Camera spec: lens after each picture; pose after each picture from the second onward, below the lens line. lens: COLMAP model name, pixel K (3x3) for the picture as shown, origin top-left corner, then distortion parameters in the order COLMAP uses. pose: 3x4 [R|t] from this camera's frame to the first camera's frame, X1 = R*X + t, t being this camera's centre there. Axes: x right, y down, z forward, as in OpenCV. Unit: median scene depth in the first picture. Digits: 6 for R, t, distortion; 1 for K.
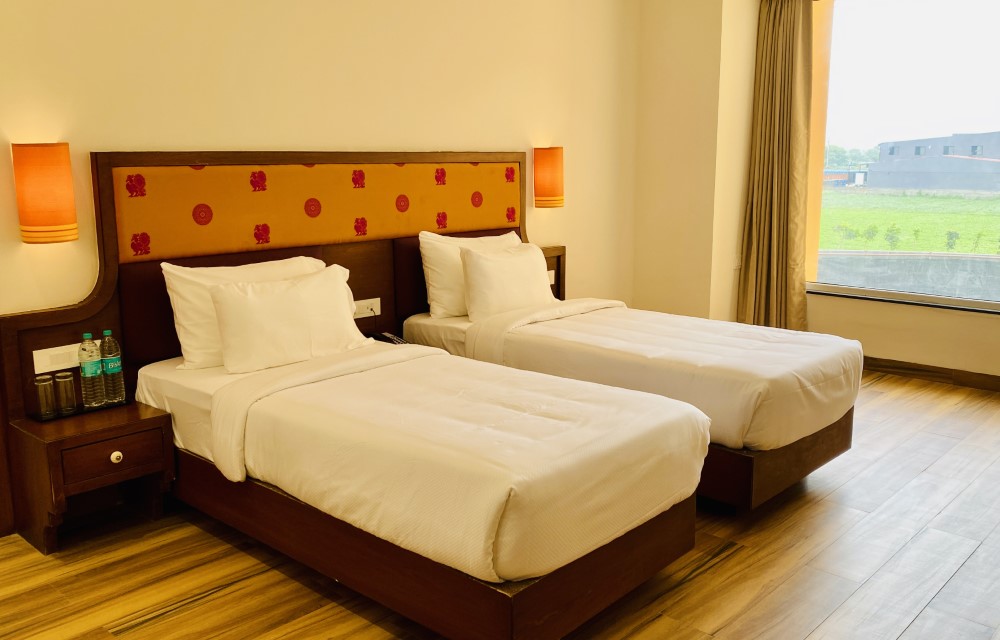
lens RADIAL K [[859.7, 0, 504.9], [0, 859.7, 316.5], [0, 0, 1]] dist [0.077730, -0.104768]
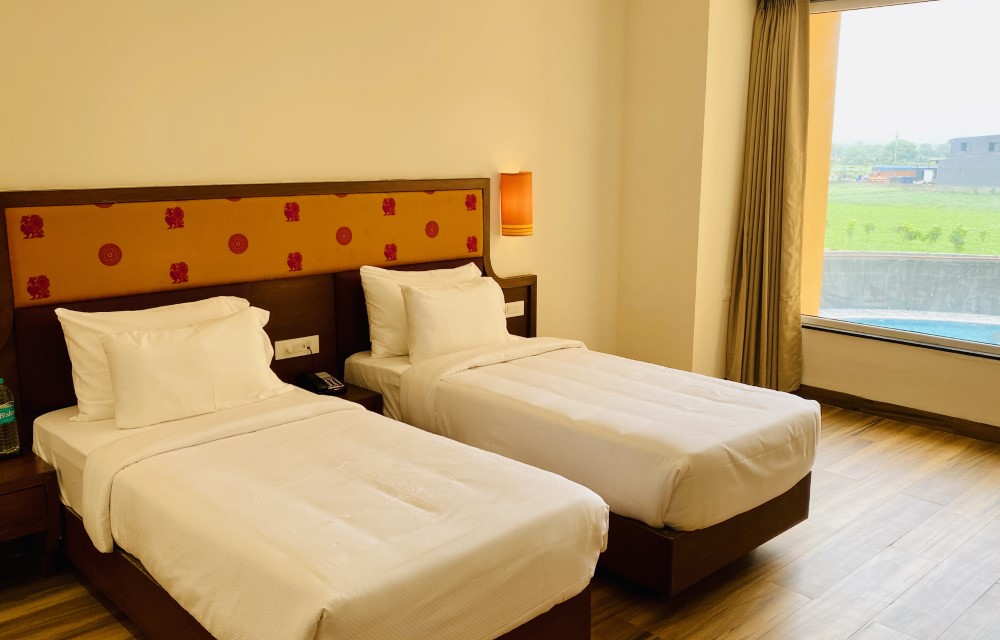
lens RADIAL K [[859.7, 0, 503.9], [0, 859.7, 320.0], [0, 0, 1]] dist [0.077730, -0.104768]
pose [[0.997678, 0.020862, -0.064834, 0.145674], [-0.020028, 0.999708, 0.013493, -0.067256], [0.065097, -0.012163, 0.997805, 0.077554]]
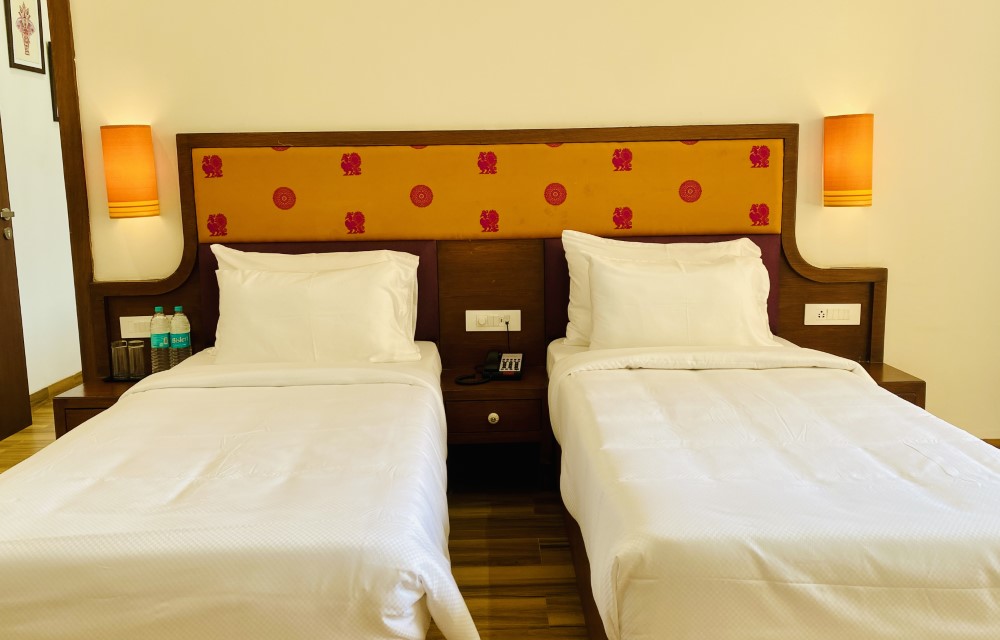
lens RADIAL K [[859.7, 0, 506.1], [0, 859.7, 322.9], [0, 0, 1]] dist [0.077730, -0.104768]
pose [[0.692764, 0.116294, -0.711726, 0.513428], [-0.120417, 0.991710, 0.044834, -0.054134], [0.711040, 0.054644, 0.701025, 0.514258]]
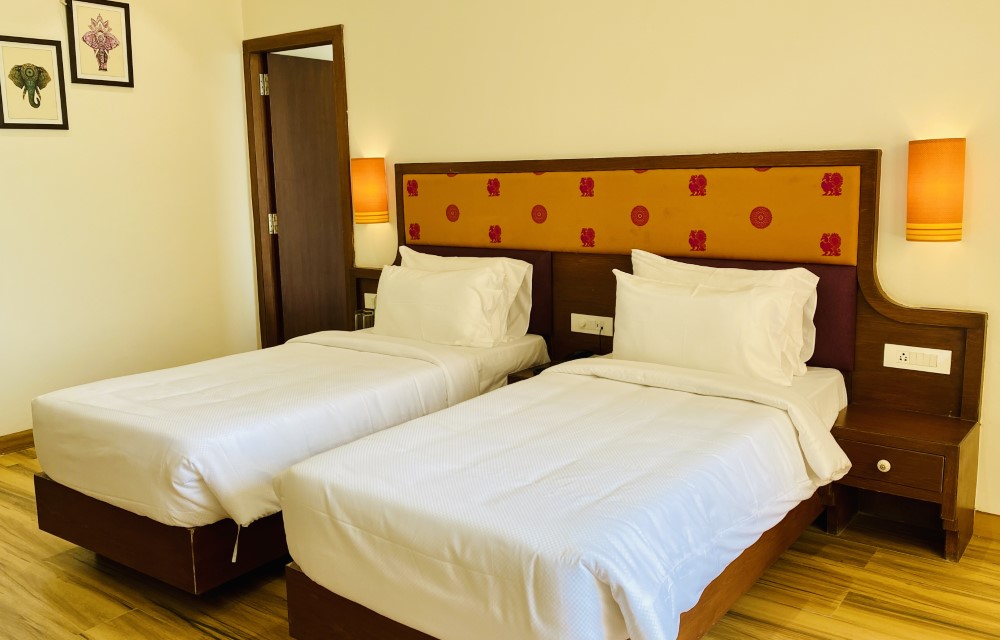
lens RADIAL K [[859.7, 0, 505.4], [0, 859.7, 318.3], [0, 0, 1]] dist [0.077730, -0.104768]
pose [[0.109404, 0.166772, -0.979907, 0.887738], [-0.168744, 0.974631, 0.147034, -0.164800], [0.979569, 0.149268, 0.134770, 0.931432]]
